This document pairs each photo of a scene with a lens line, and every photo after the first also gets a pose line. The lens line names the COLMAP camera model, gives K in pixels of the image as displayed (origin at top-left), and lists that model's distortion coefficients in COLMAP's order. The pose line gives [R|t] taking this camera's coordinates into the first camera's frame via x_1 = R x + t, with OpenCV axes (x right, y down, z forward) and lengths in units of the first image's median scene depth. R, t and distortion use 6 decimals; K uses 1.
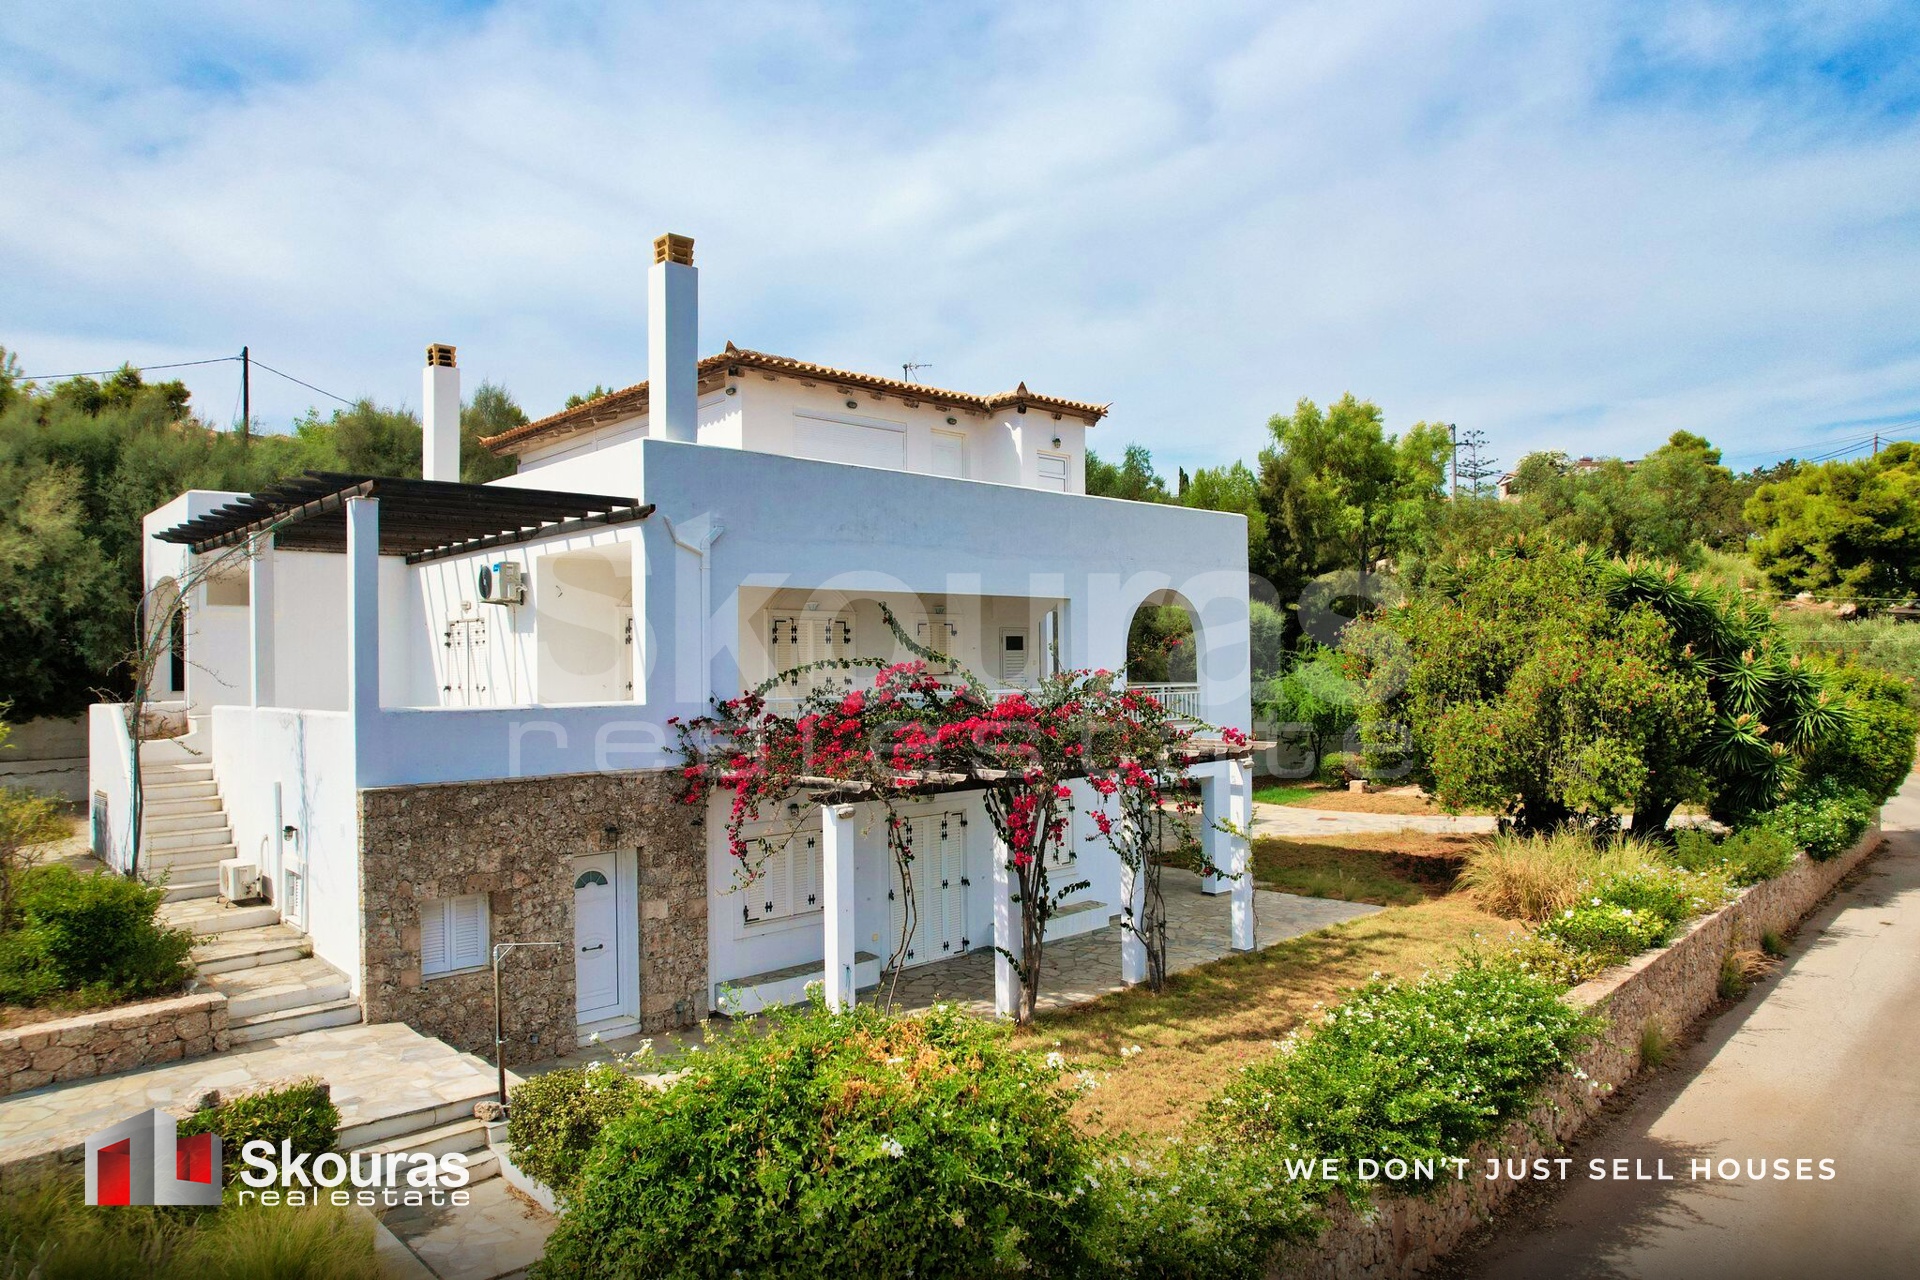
lens RADIAL K [[1230.8, 0, 967.9], [0, 1230.8, 646.3], [0, 0, 1]] dist [-0.076297, 0.073254]
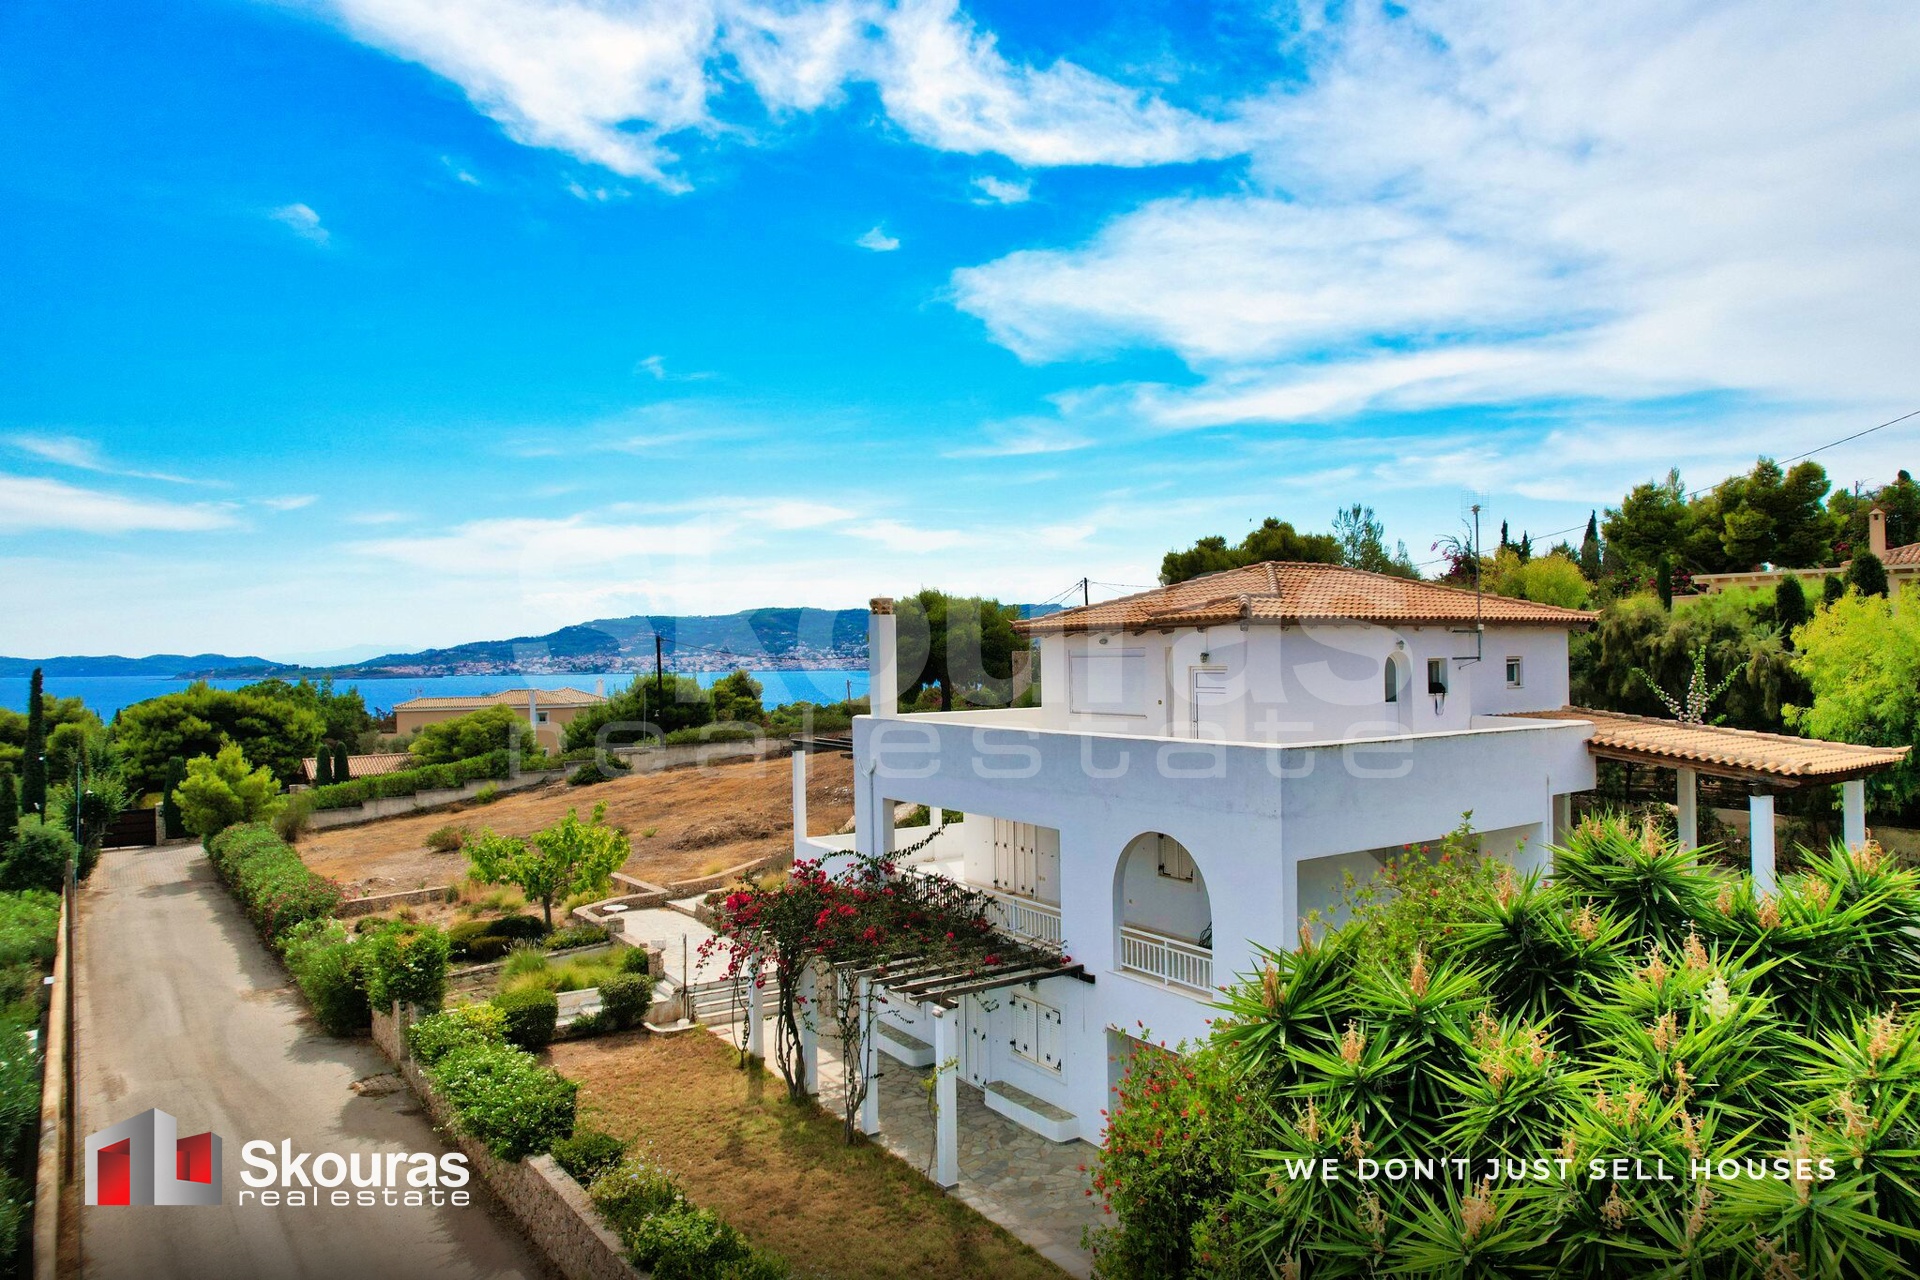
lens RADIAL K [[1230.8, 0, 967.9], [0, 1230.8, 646.3], [0, 0, 1]] dist [-0.076297, 0.073254]
pose [[-0.183480, 0.008986, -0.982982, 1.706742], [0.031710, 0.999492, 0.003218, -0.303517], [0.982512, -0.030580, -0.183672, 1.659749]]
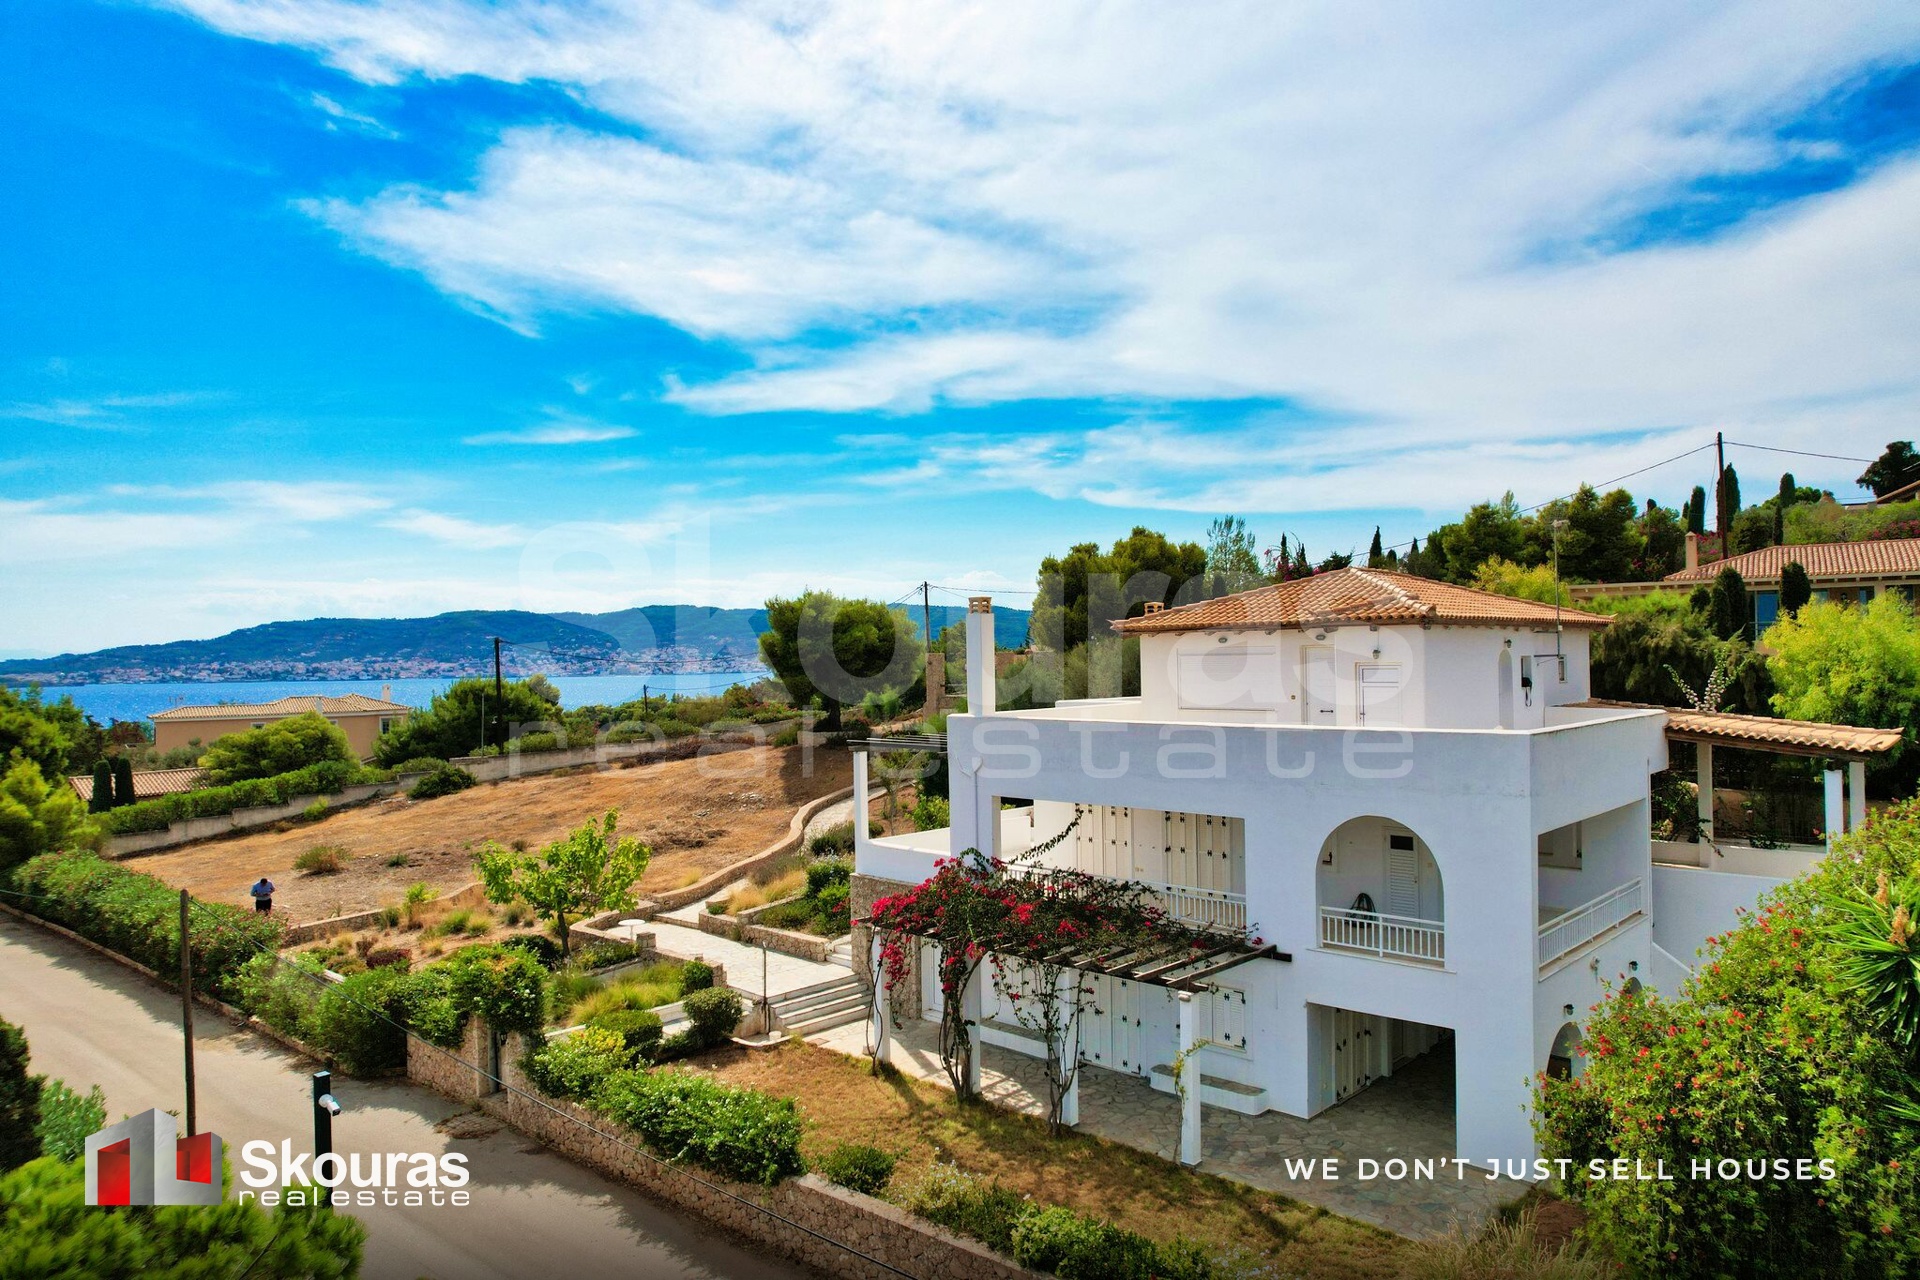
lens RADIAL K [[1230.8, 0, 967.9], [0, 1230.8, 646.3], [0, 0, 1]] dist [-0.076297, 0.073254]
pose [[0.044383, 0.004698, -0.999004, 1.772986], [0.029299, 0.999553, 0.006003, -0.312369], [0.998585, -0.029537, 0.044225, 1.033762]]
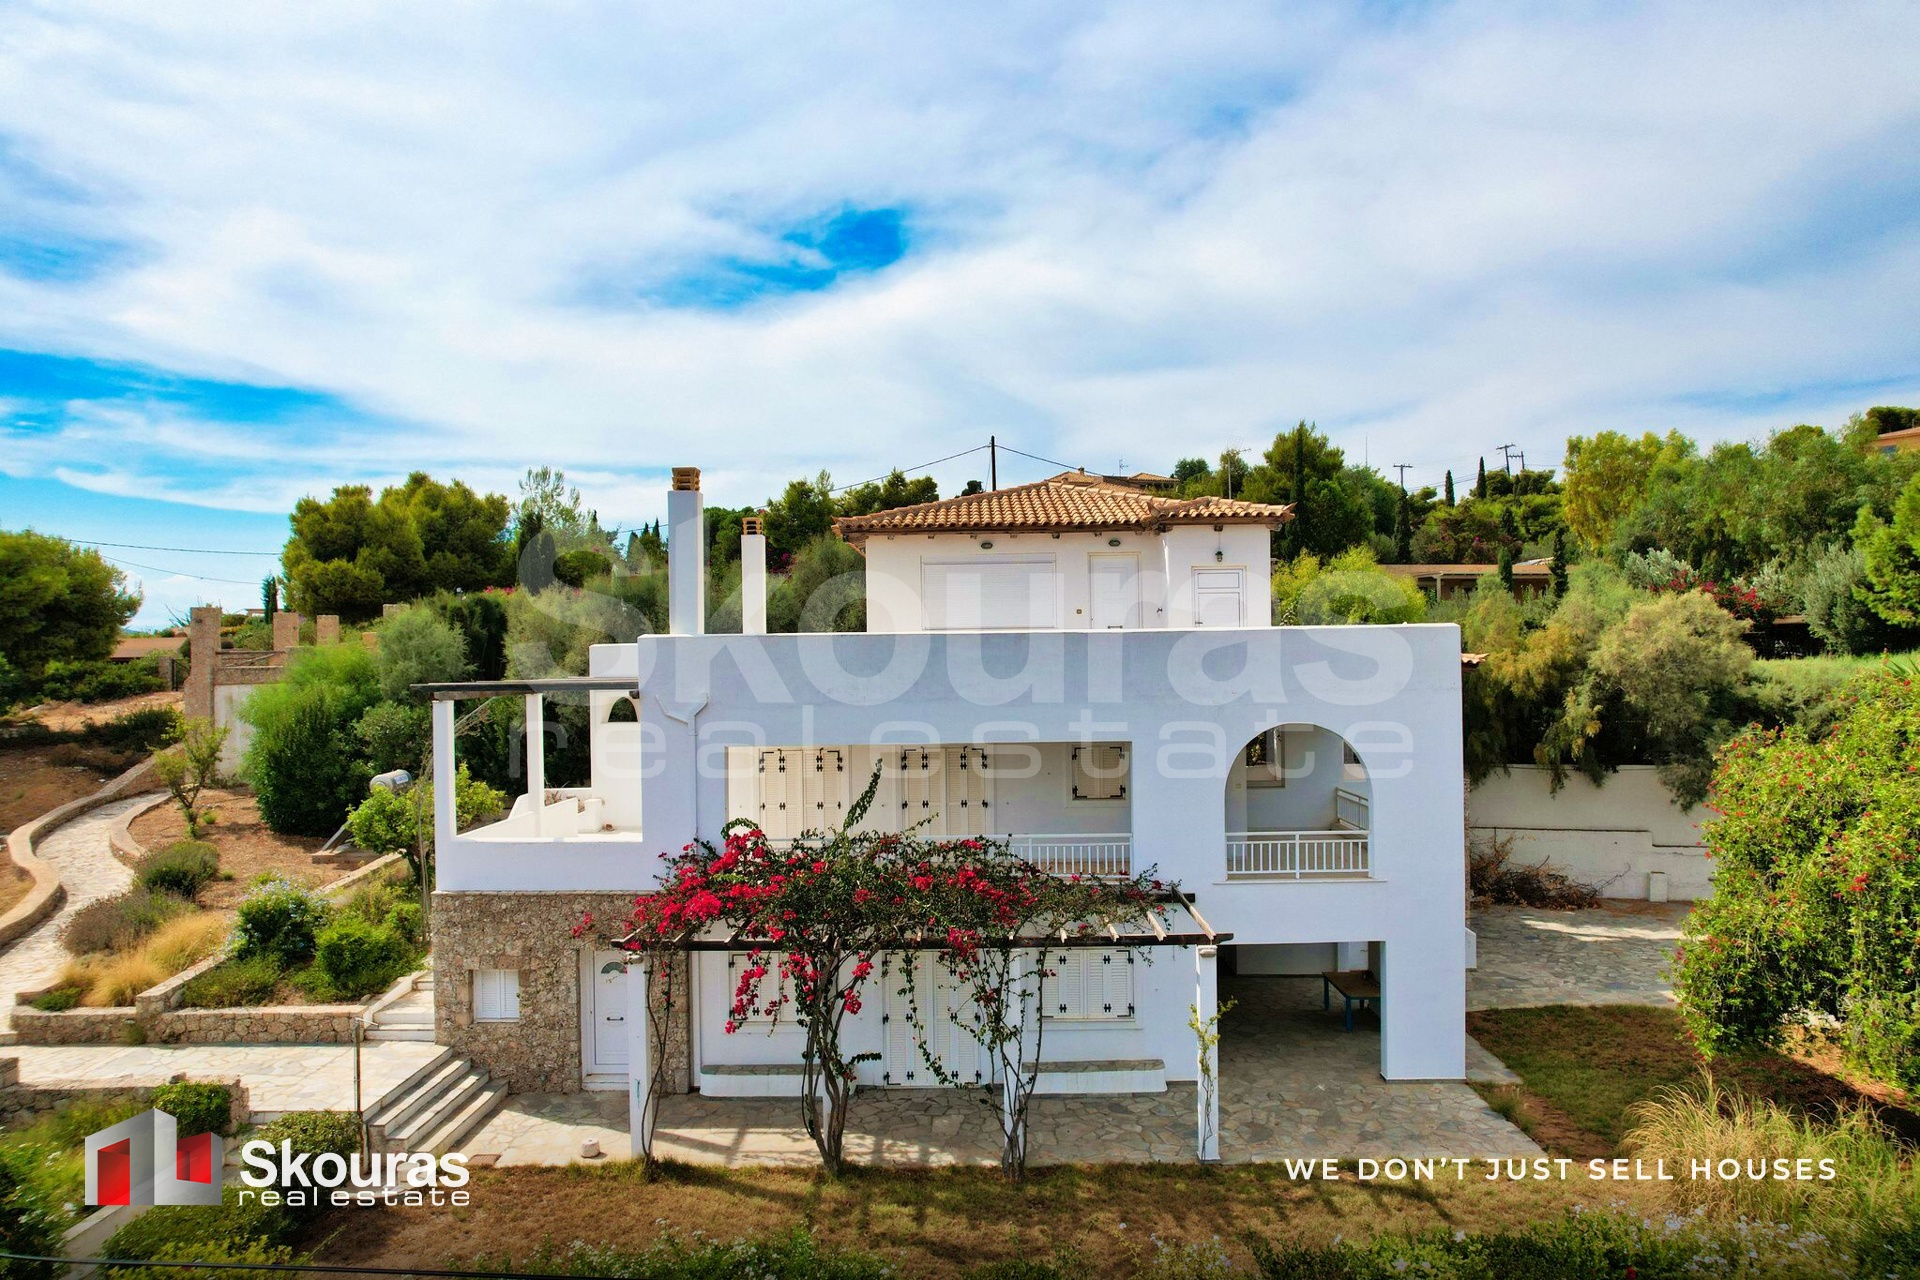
lens RADIAL K [[1204.7, 0, 960.0], [0, 1204.7, 640.0], [0, 0, 1]] dist [-0.092573, 0.091935]
pose [[0.711254, -0.006051, -0.702909, 0.947921], [0.015635, 0.999852, 0.007213, -0.185676], [0.702761, -0.016120, 0.711243, 0.366326]]
